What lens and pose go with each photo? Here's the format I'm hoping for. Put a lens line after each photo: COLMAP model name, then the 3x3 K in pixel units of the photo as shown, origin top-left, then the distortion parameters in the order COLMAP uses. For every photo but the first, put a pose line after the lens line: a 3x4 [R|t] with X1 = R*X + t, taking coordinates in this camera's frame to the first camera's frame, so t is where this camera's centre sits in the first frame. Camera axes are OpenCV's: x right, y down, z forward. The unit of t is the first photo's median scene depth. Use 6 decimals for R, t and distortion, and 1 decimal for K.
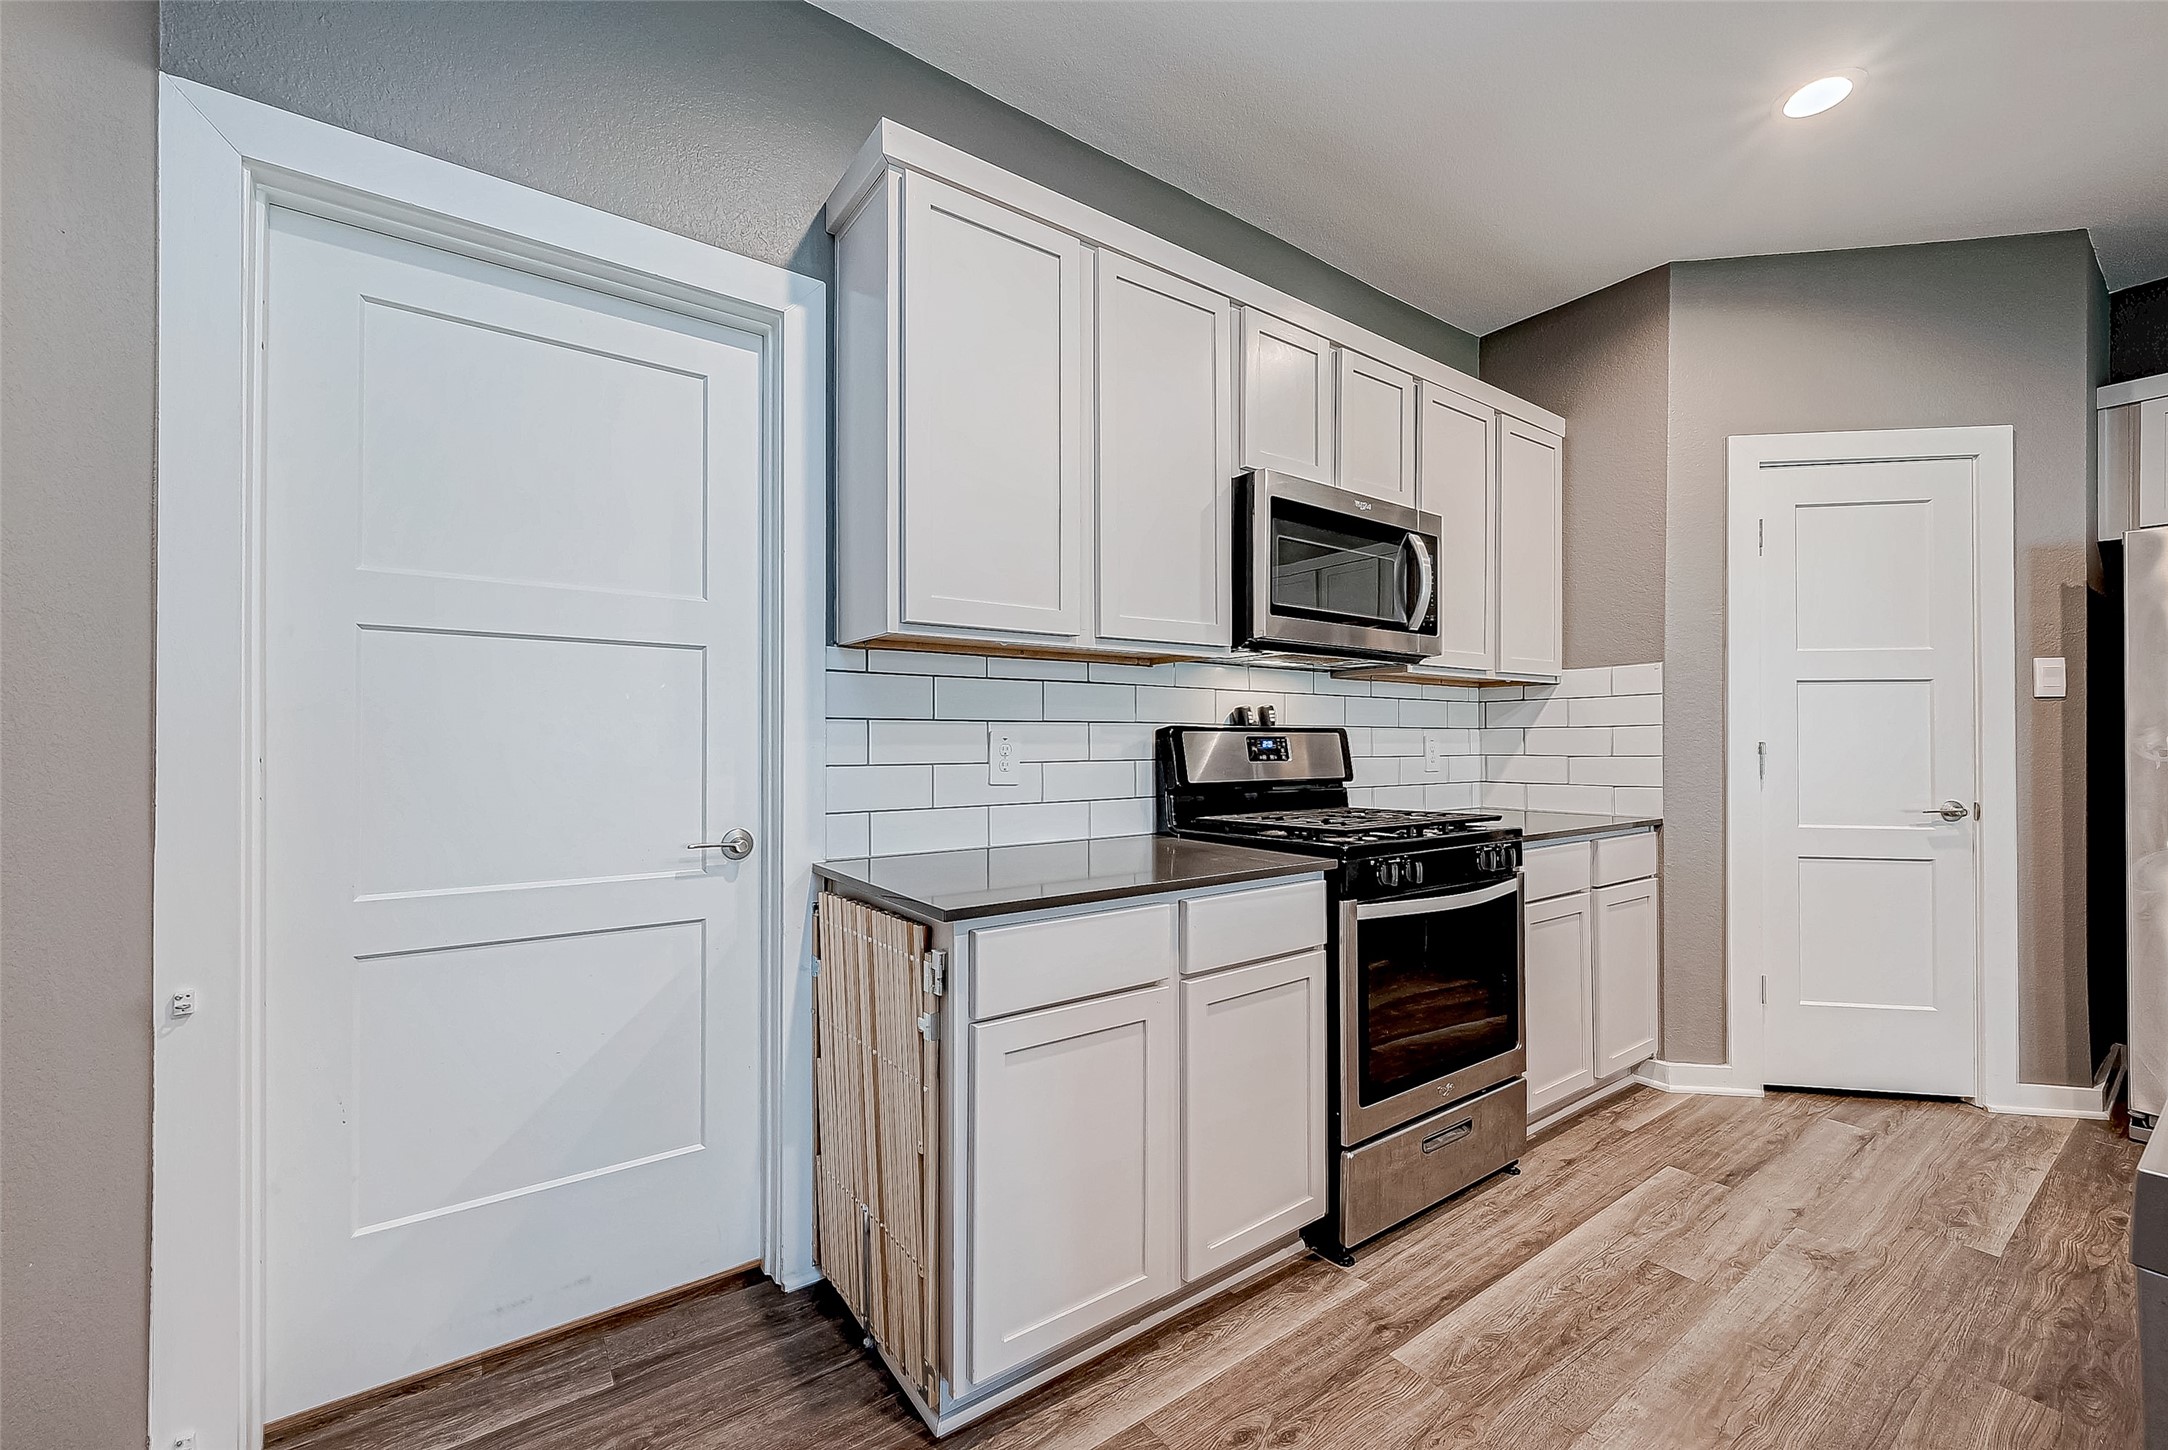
lens RADIAL K [[858.9, 0, 1070.0], [0, 858.9, 736.6], [0, 0, 1]] dist [-0.000962, 0.000269]
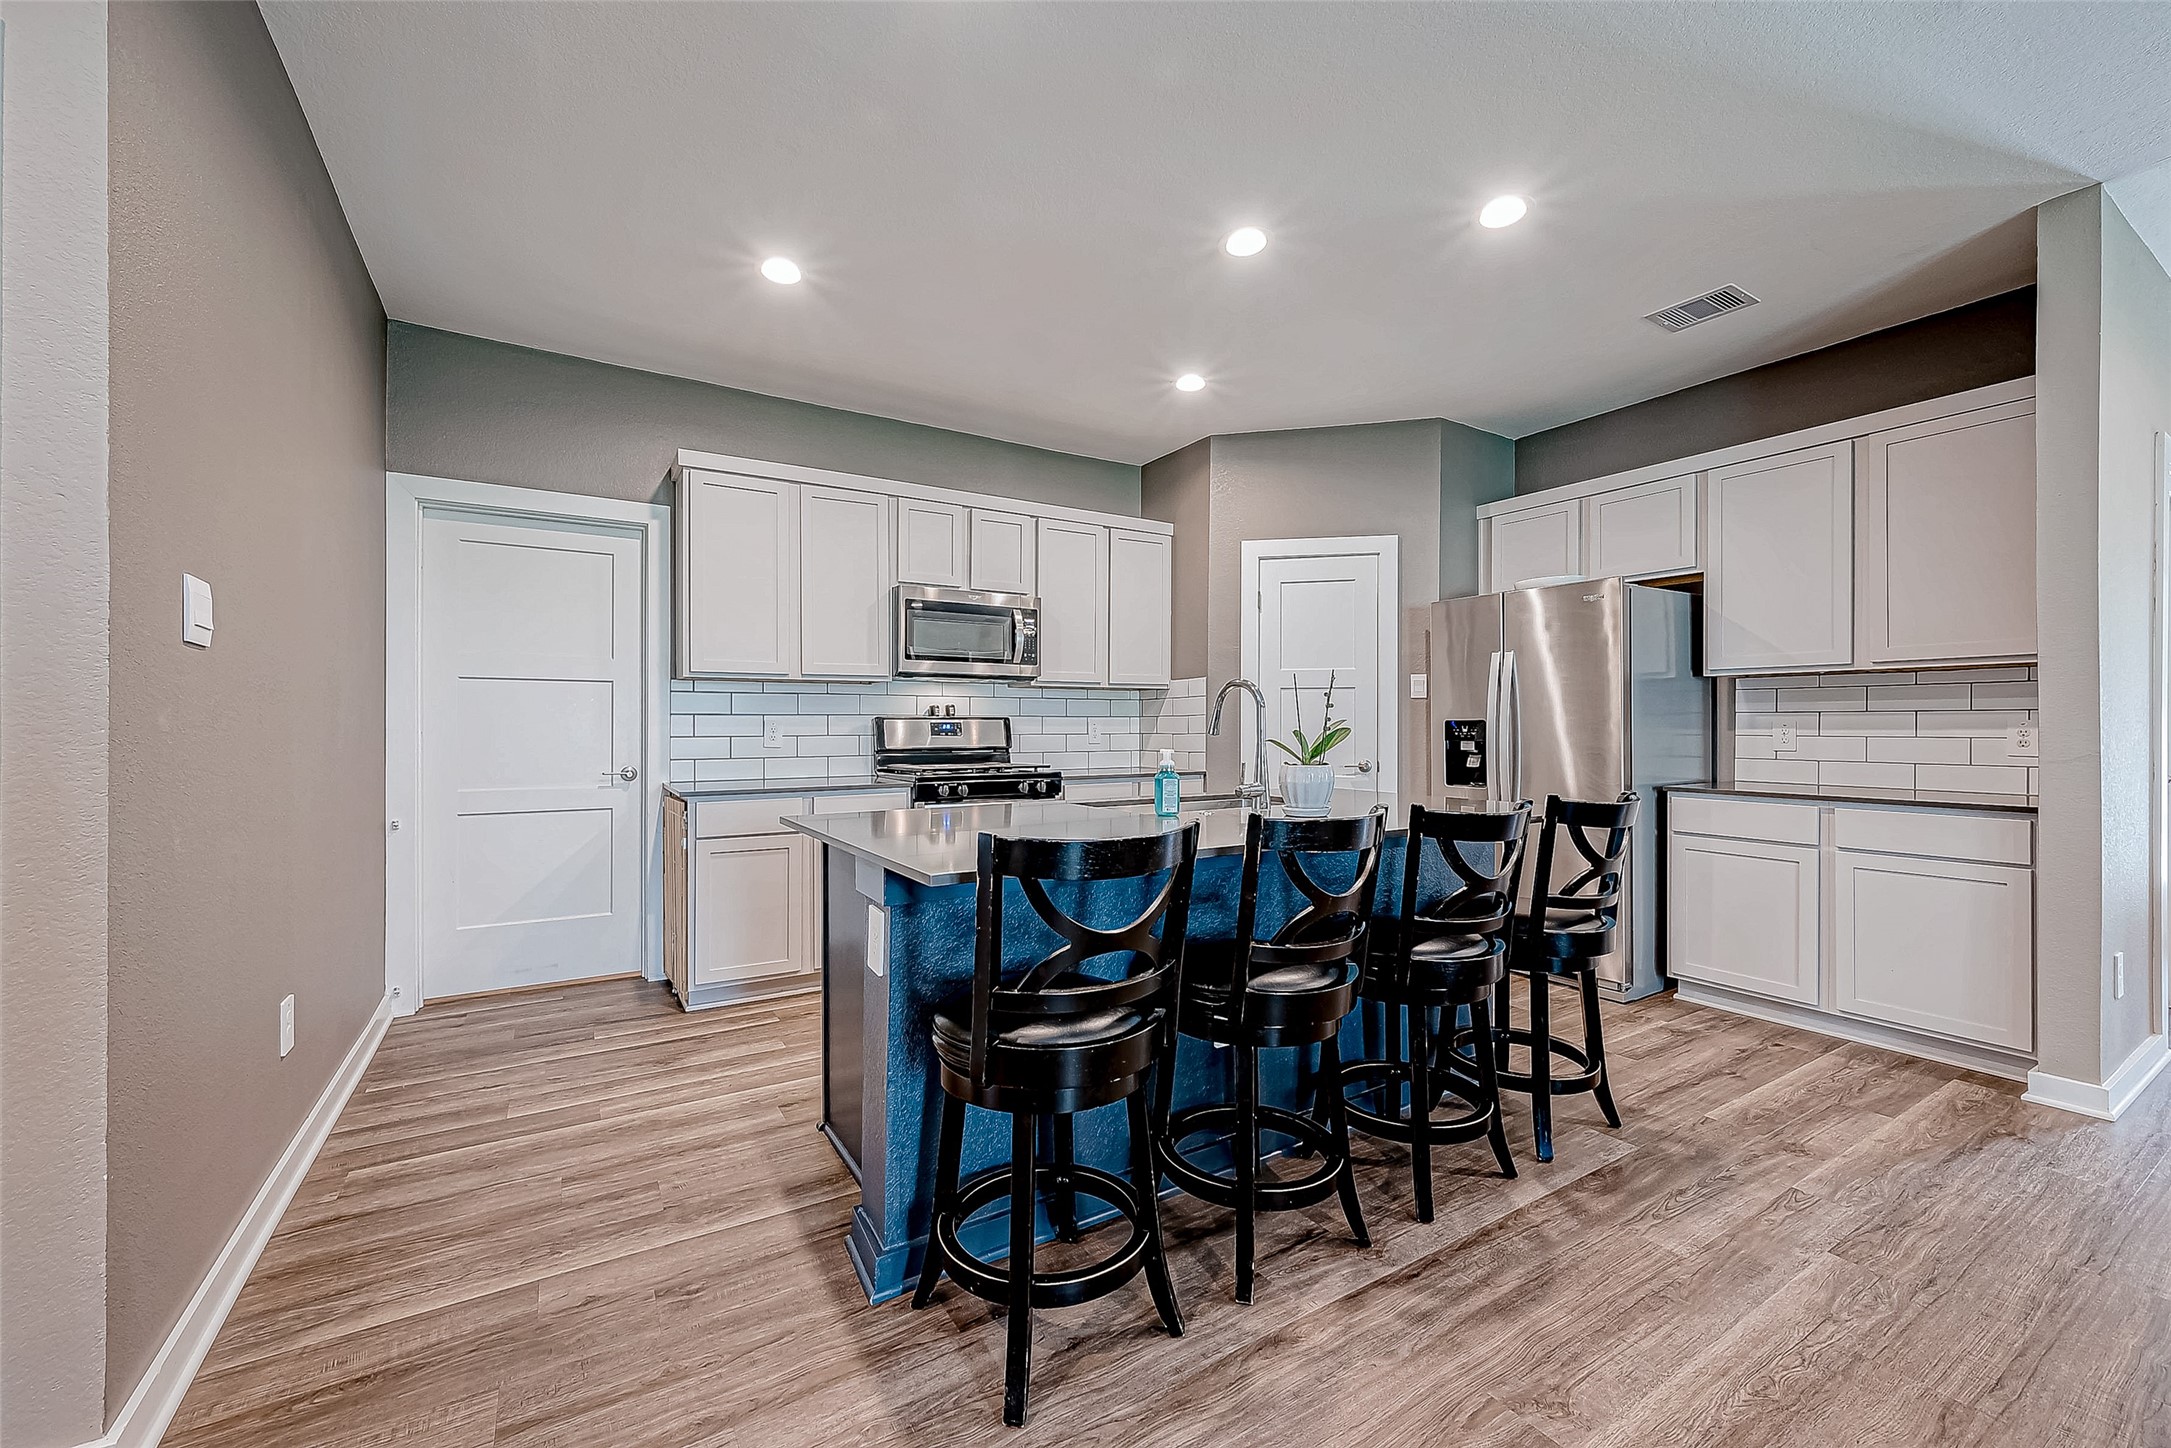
lens RADIAL K [[860.1, 0, 1084.9], [0, 860.1, 722.1], [0, 0, 1]] dist [-0.000962, 0.000269]
pose [[0.997708, 0.000012, -0.067667, 0.668332], [0.000268, 0.999991, 0.004119, -0.008061], [0.067667, -0.004128, 0.997699, -0.791410]]
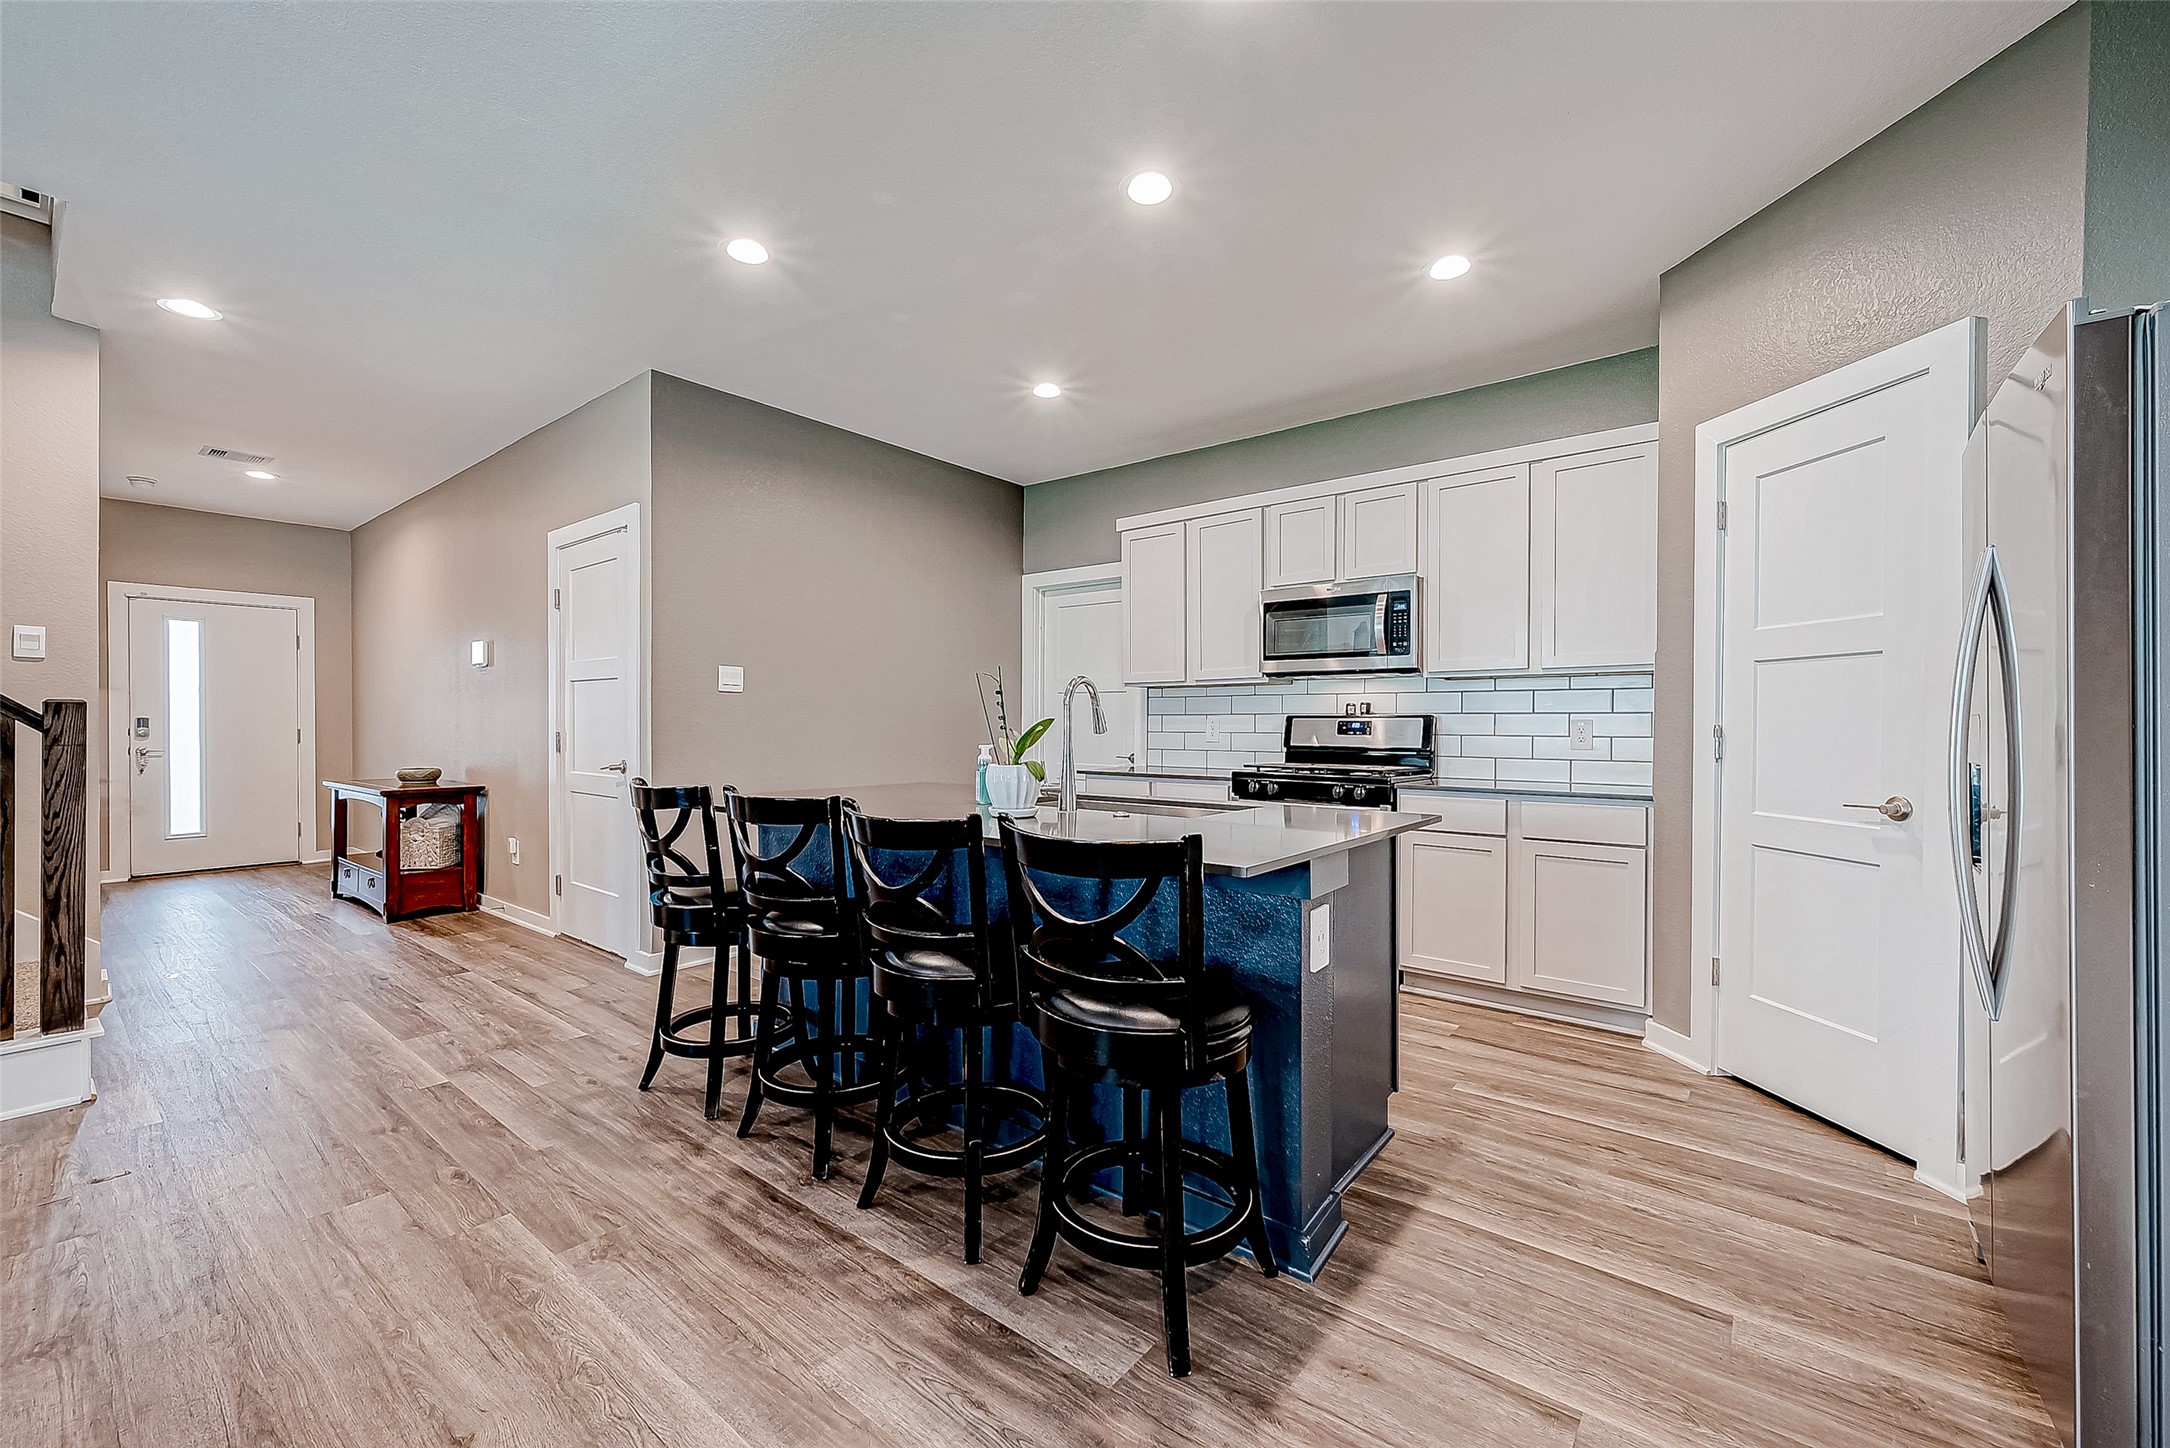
lens RADIAL K [[859.7, 0, 1077.9], [0, 859.7, 718.0], [0, 0, 1]] dist [-0.000962, 0.000269]
pose [[0.275719, -0.004912, -0.961226, 1.793664], [0.005514, 0.999979, -0.003528, -0.002282], [0.961222, -0.004328, 0.275740, 0.011029]]
